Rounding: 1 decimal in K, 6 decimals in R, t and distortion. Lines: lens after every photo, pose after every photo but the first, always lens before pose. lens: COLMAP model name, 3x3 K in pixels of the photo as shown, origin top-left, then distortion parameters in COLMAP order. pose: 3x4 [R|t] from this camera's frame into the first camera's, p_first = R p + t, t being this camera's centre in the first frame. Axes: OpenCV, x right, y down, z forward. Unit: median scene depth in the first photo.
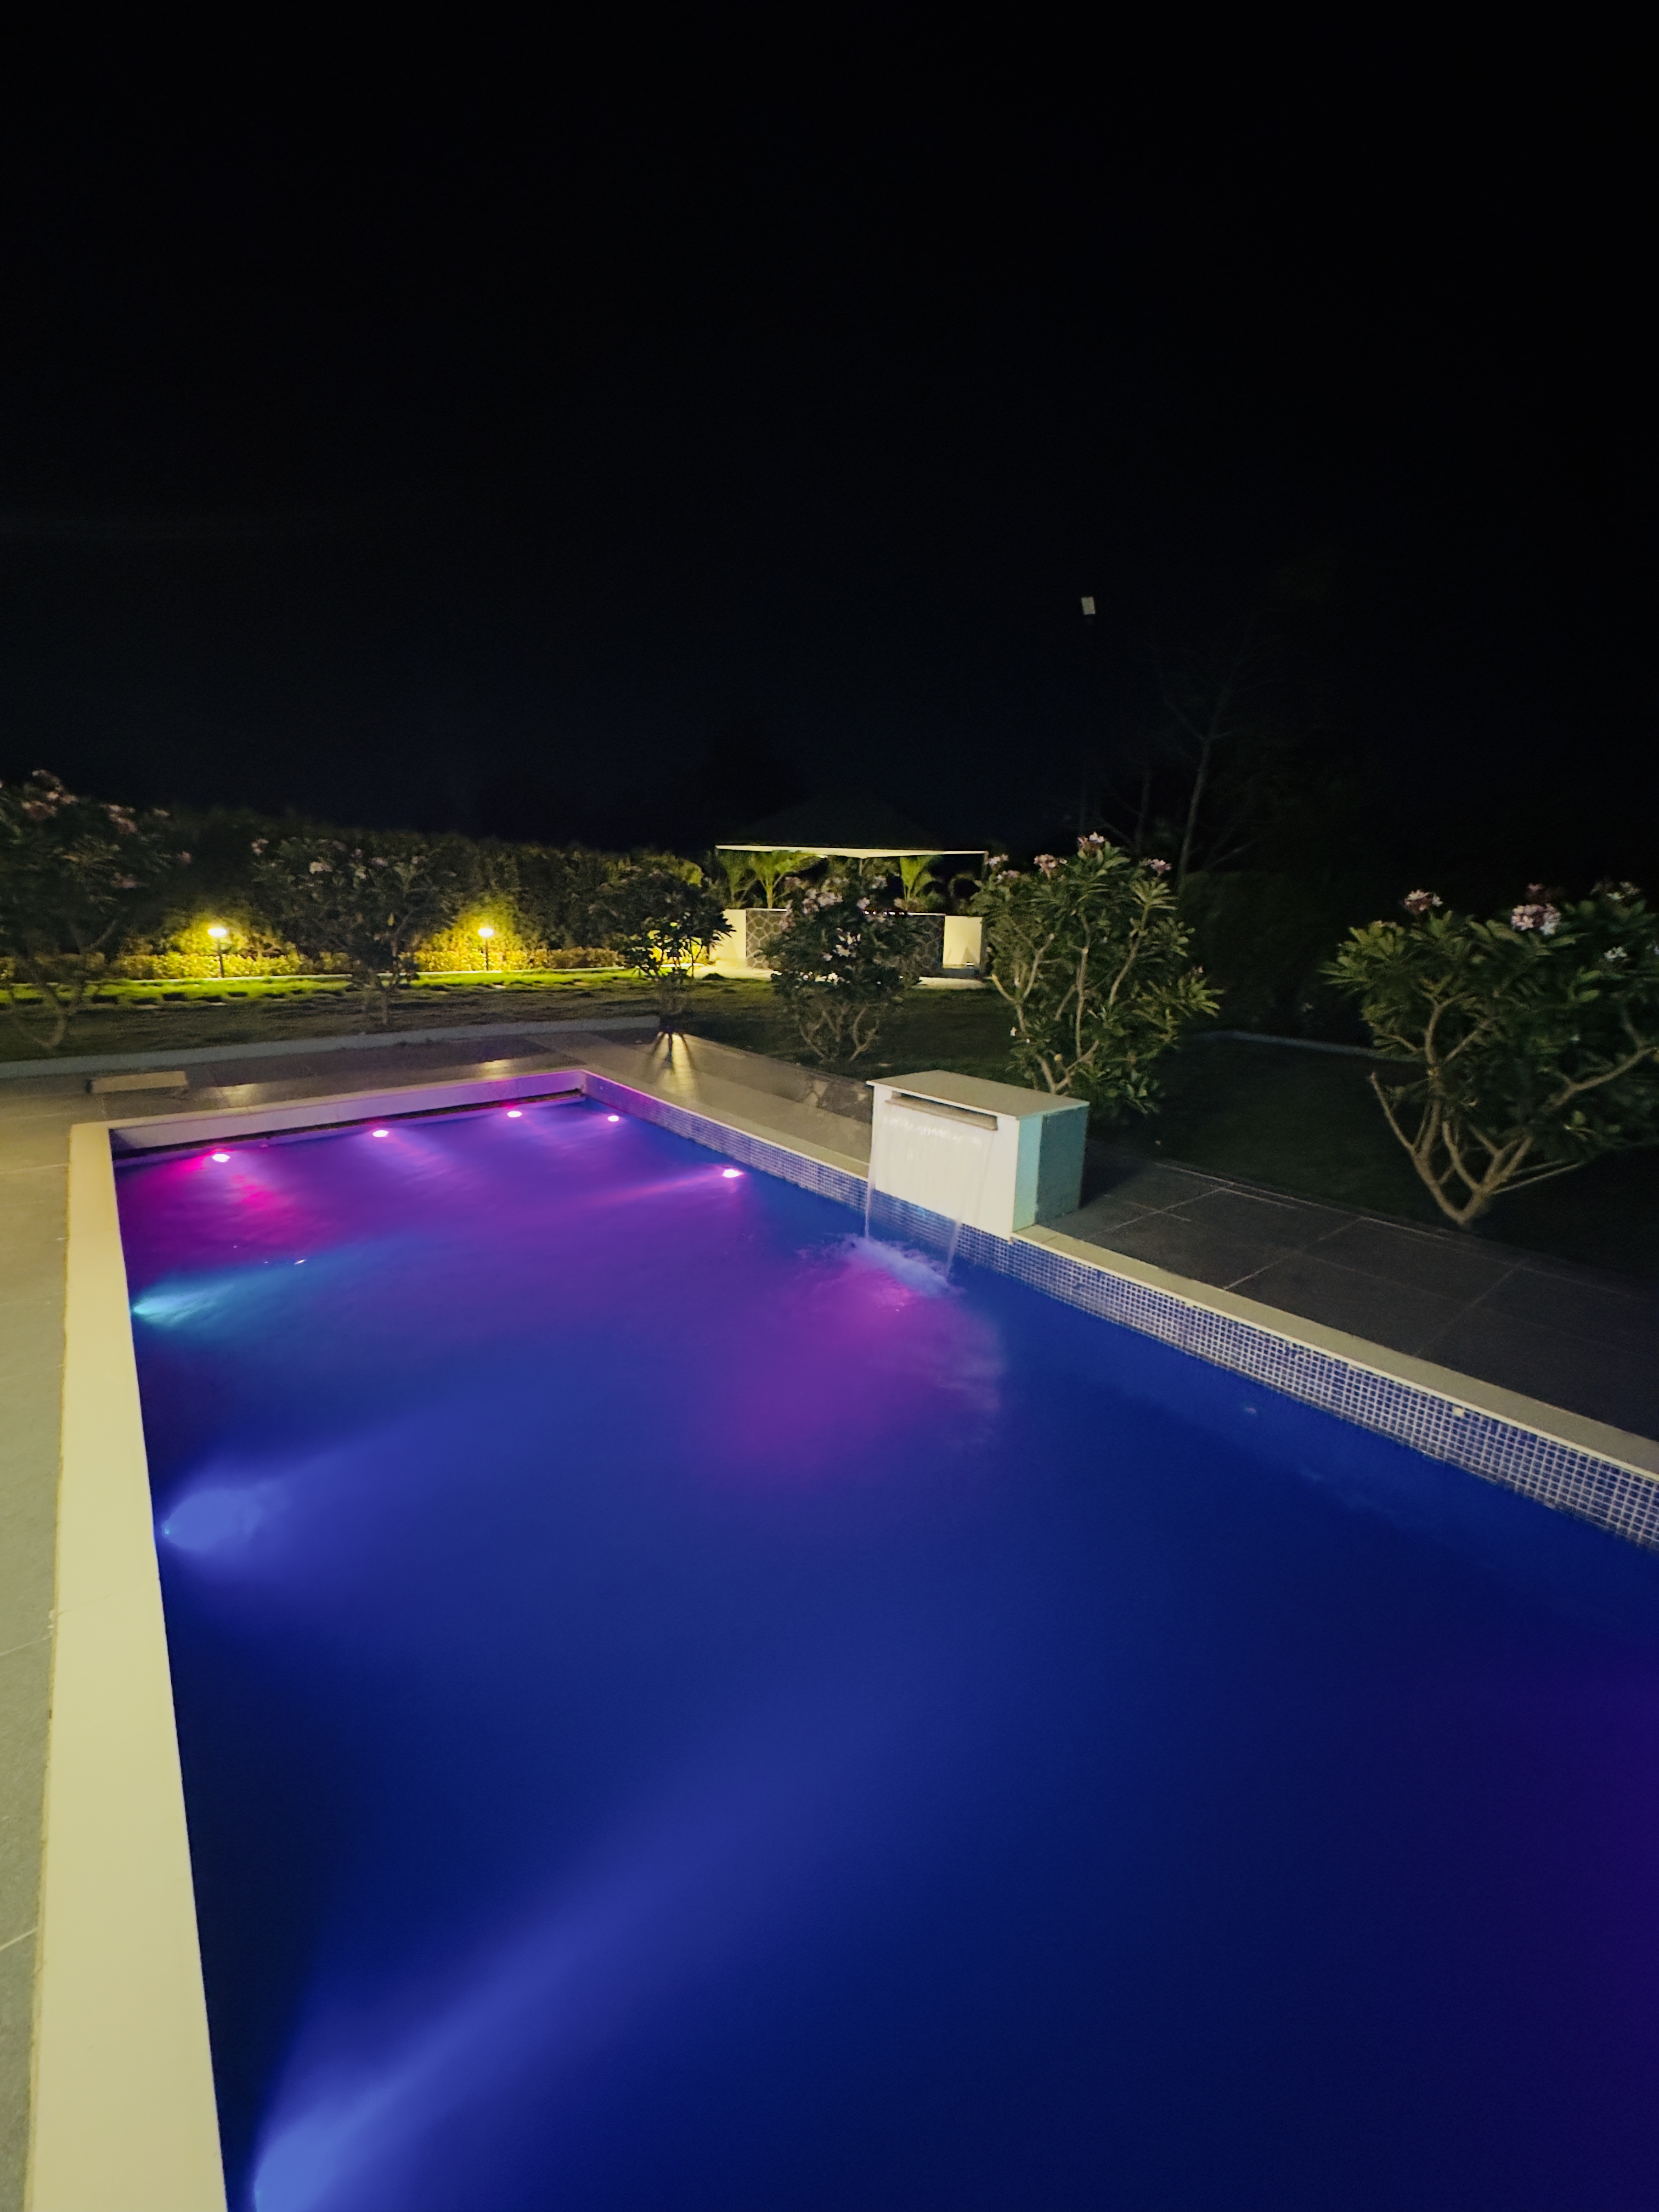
lens RADIAL K [[882.8, 0, 829.5], [0, 882.8, 1106.0], [0, 0, 1]] dist [0.001636, 0.000028]
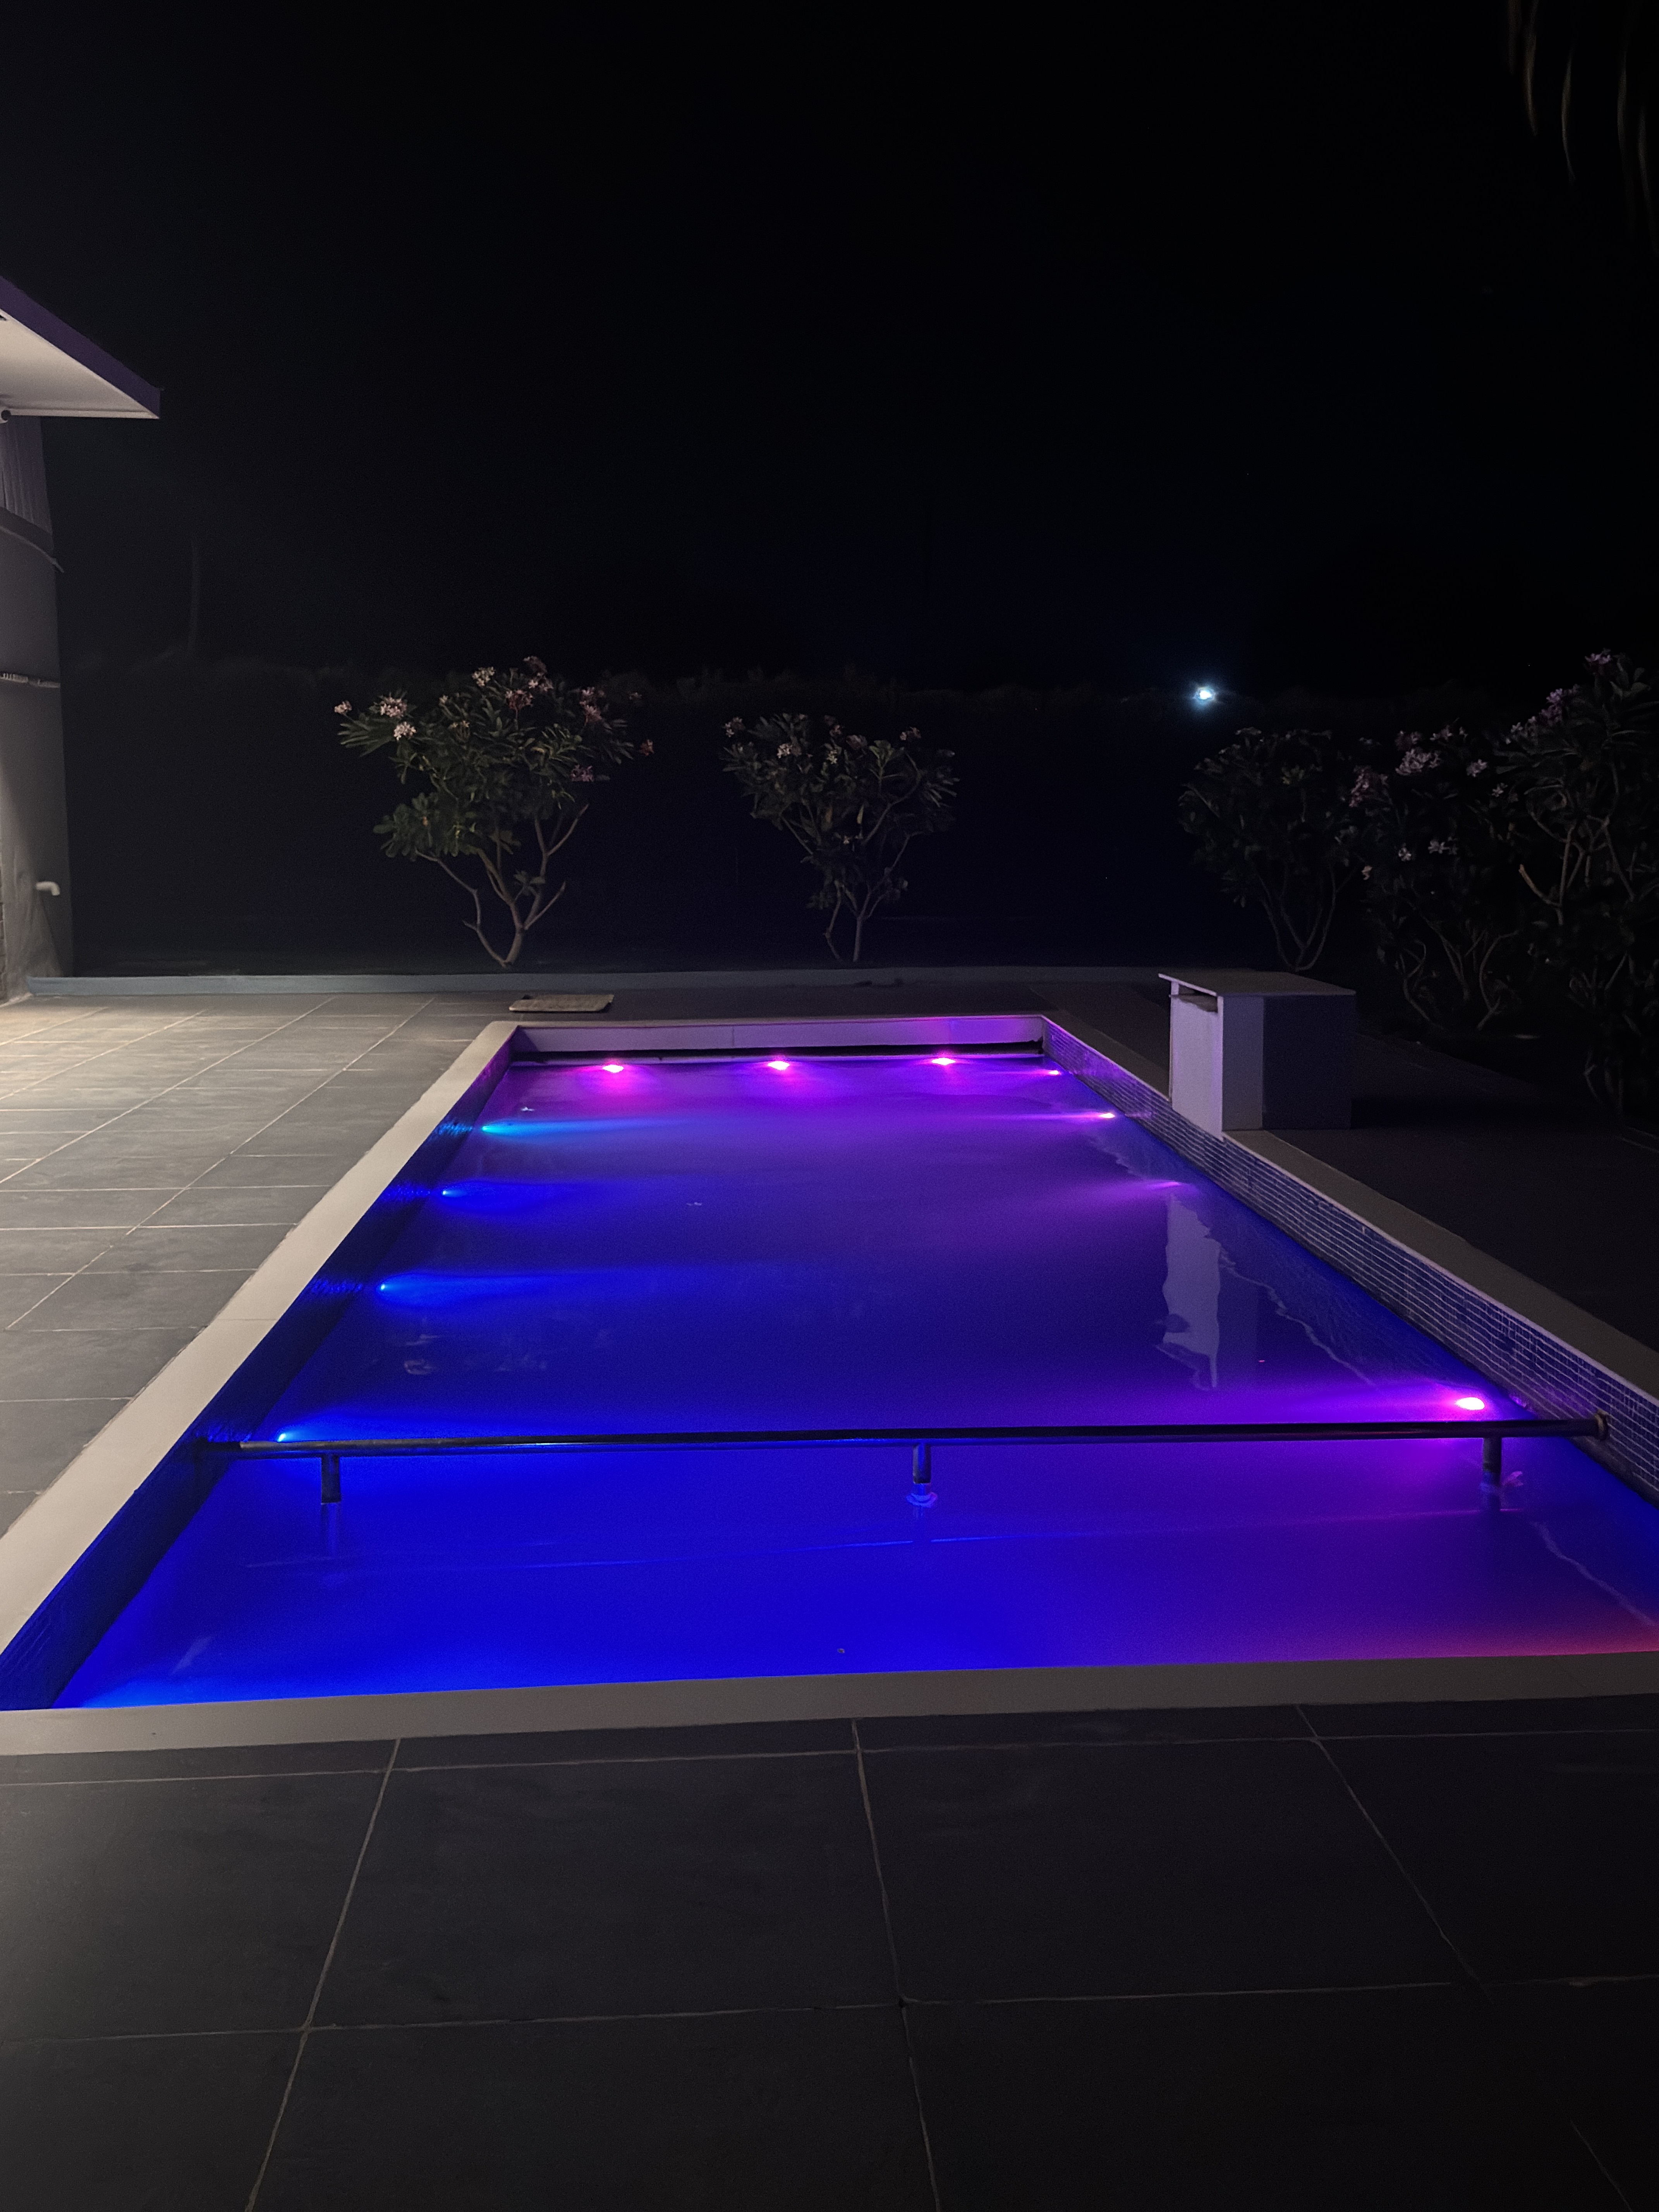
lens RADIAL K [[2265.1, 0, 829.5], [0, 2265.1, 1106.0], [0, 0, 1]] dist [0.123489, -0.002771]
pose [[0.800795, 0.054551, -0.596449, 0.782563], [-0.116483, 0.991014, -0.065754, 0.198184], [0.587502, 0.122132, 0.799953, -0.640838]]
